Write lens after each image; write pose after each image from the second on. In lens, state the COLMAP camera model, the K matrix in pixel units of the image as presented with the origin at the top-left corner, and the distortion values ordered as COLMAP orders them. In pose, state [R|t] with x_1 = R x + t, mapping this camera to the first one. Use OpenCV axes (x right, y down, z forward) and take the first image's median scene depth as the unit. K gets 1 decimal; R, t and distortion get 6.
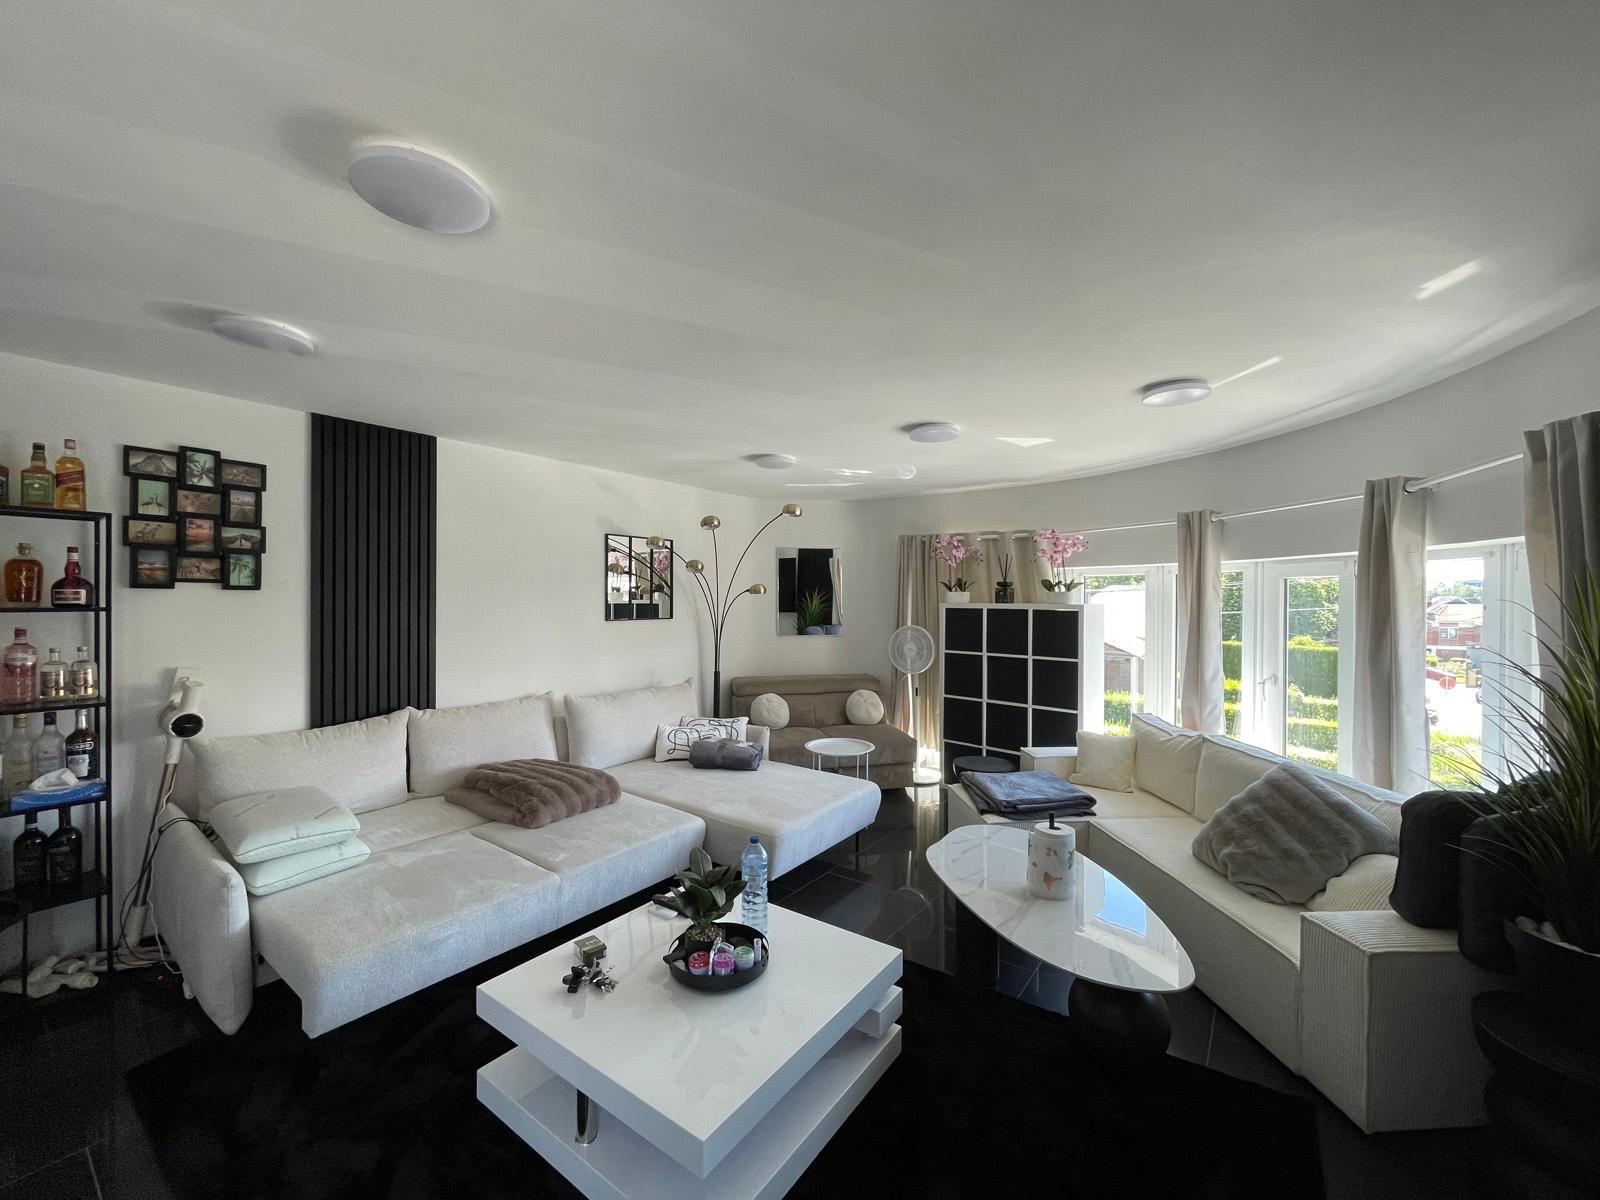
lens RADIAL K [[644.5, 0, 796.7], [0, 644.5, 599.7], [0, 0, 1]] dist [-0.003002, 0.001270]
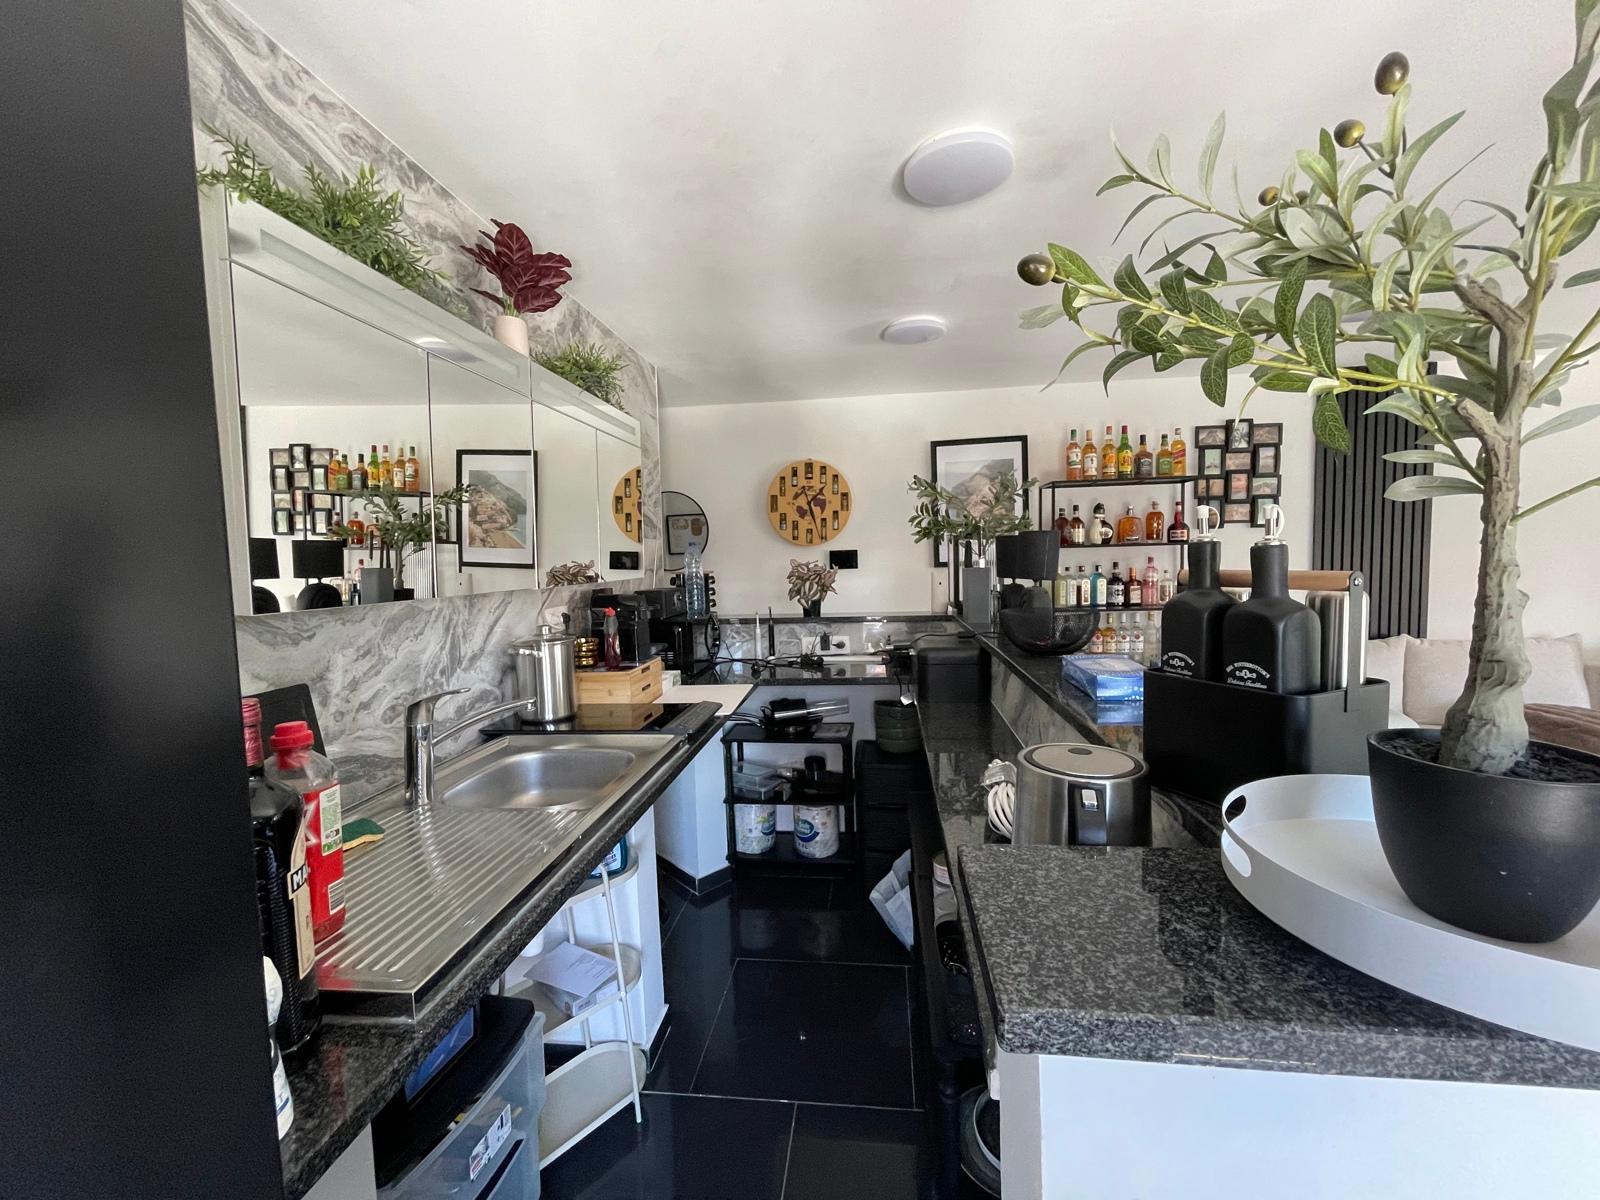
lens RADIAL K [[644.5, 0, 811.6], [0, 644.5, 600.7], [0, 0, 1]] dist [-0.003002, 0.001270]
pose [[0.495372, 0.042416, -0.867645, -0.209112], [0.027812, 0.997521, 0.064644, 0.022026], [0.868235, -0.056154, 0.492965, -0.401717]]
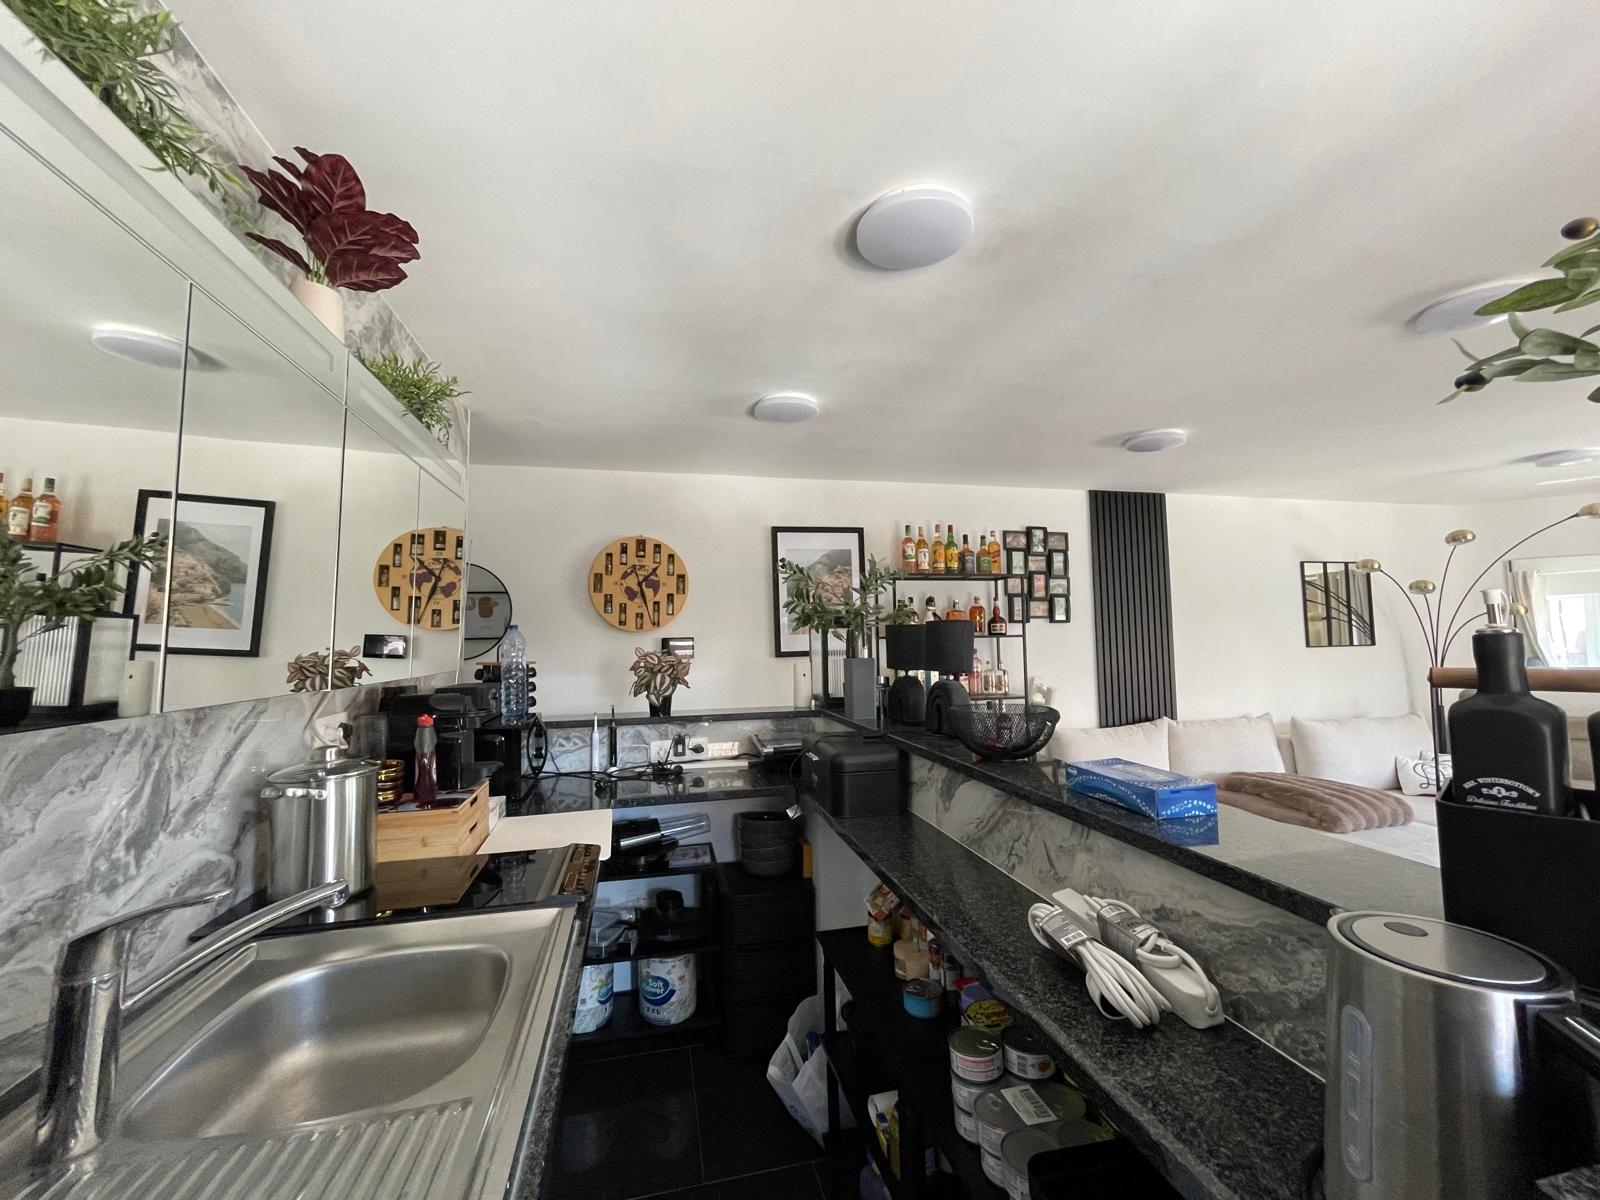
lens RADIAL K [[644.5, 0, 808.5], [0, 644.5, 604.6], [0, 0, 1]] dist [-0.003002, 0.001270]
pose [[0.761338, -0.053169, -0.646171, -0.378288], [0.018210, 0.997992, -0.060662, 0.020329], [0.648099, 0.034418, 0.760778, -0.433596]]
